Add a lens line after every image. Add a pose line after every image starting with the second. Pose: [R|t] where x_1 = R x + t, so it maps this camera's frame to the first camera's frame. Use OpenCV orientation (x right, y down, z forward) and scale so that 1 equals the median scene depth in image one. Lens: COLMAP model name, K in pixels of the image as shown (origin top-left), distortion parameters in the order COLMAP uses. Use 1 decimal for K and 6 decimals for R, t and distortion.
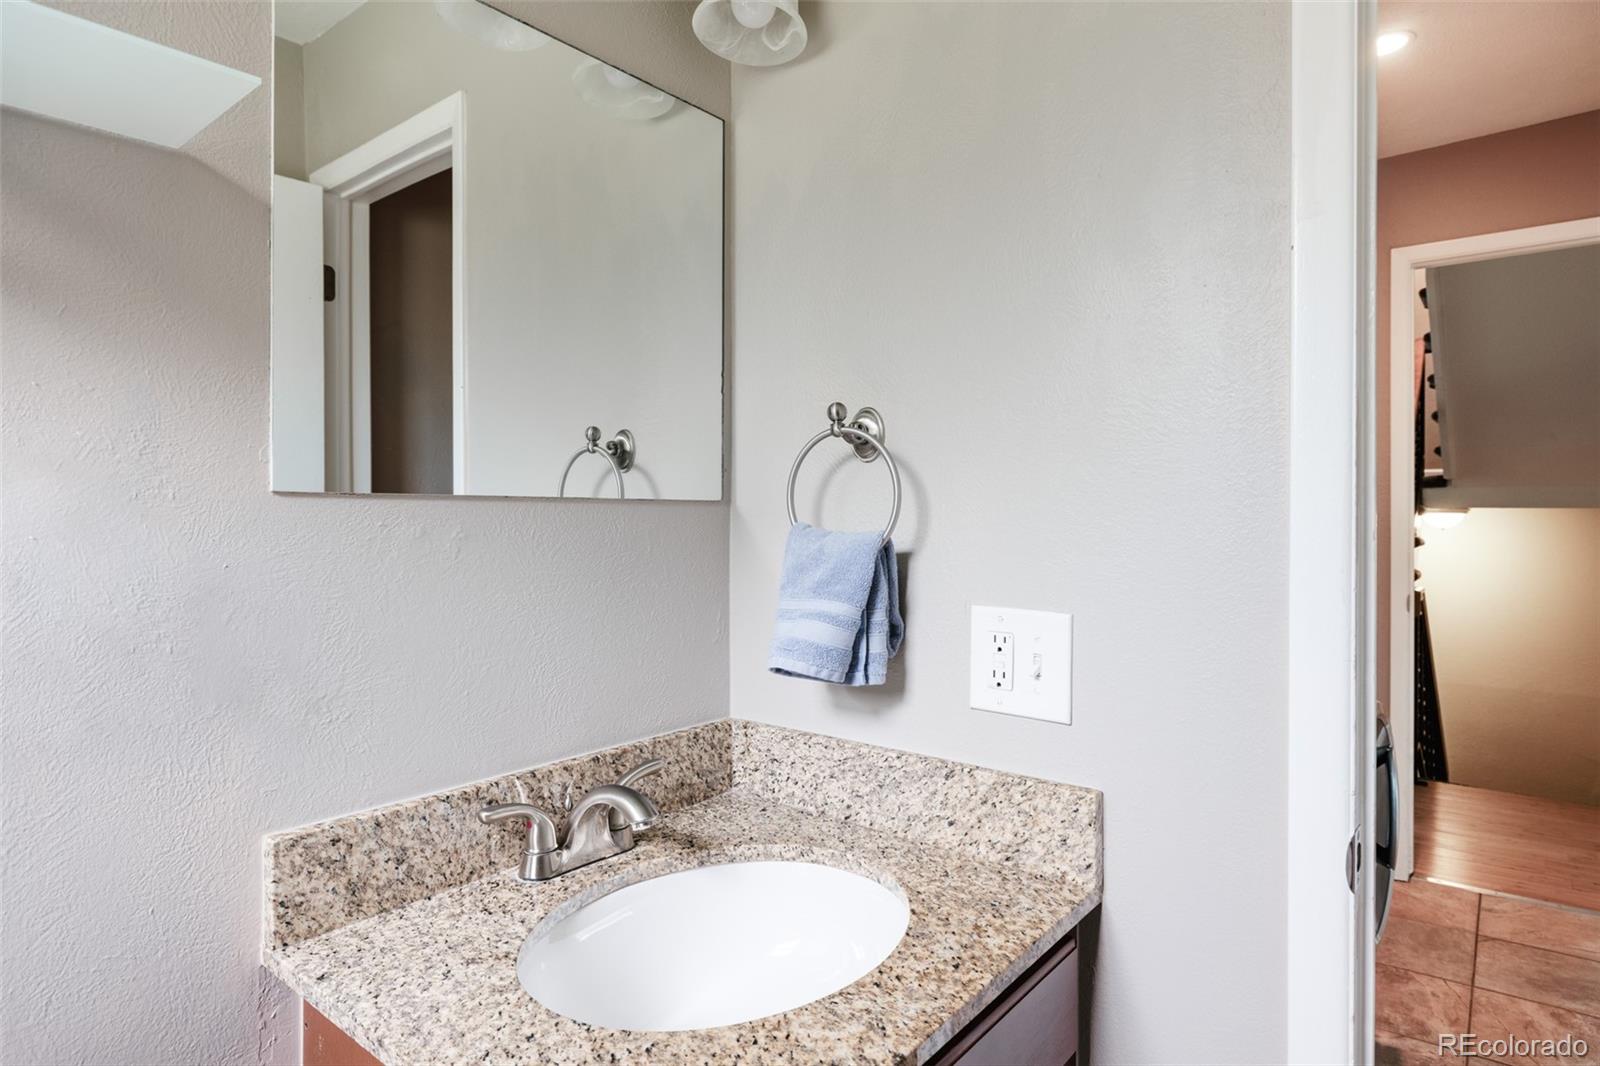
lens RADIAL K [[893.1, 0, 799.4], [0, 893.1, 522.6], [0, 0, 1]] dist [0.001949, 0.000729]
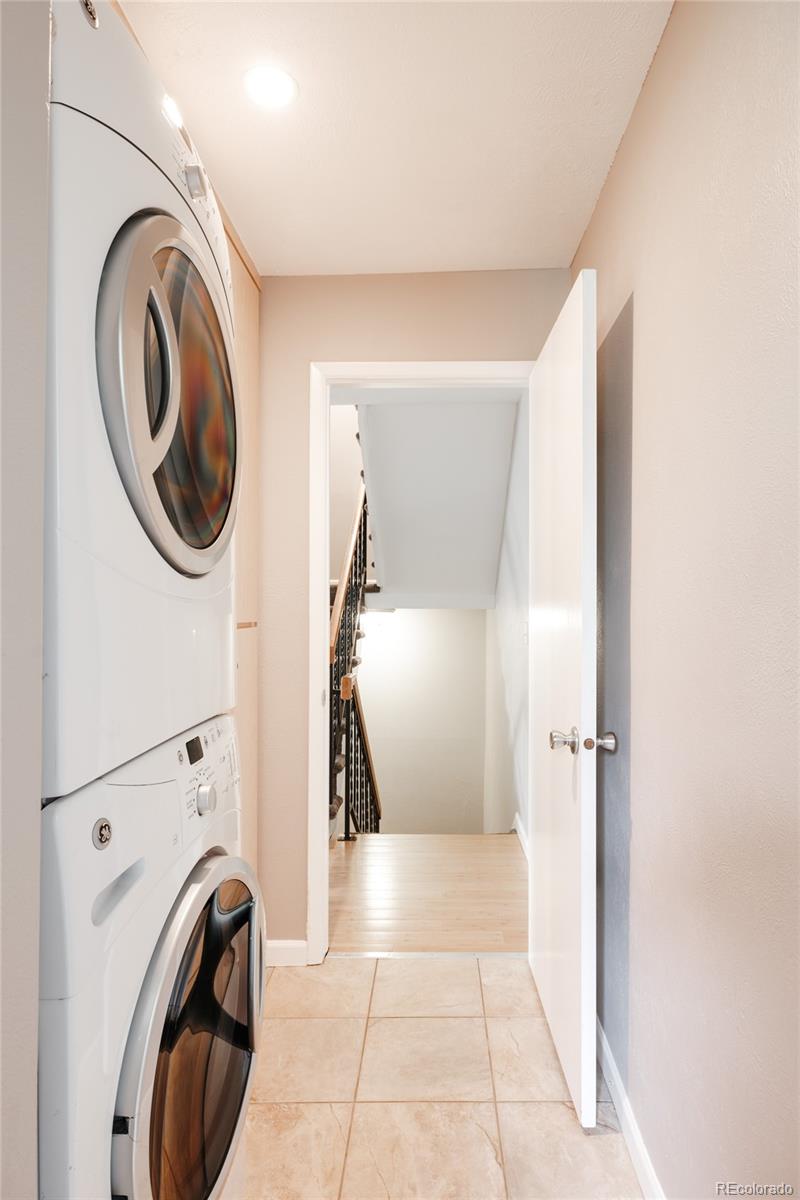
lens RADIAL K [[669.8, 0, 401.3], [0, 669.8, 606.8], [0, 0, 1]] dist [0.001949, 0.000729]
pose [[0.812393, 0.011722, 0.582992, 0.302193], [-0.004194, 0.999890, -0.014260, -0.009480], [-0.583095, 0.009139, 0.812353, 0.311039]]
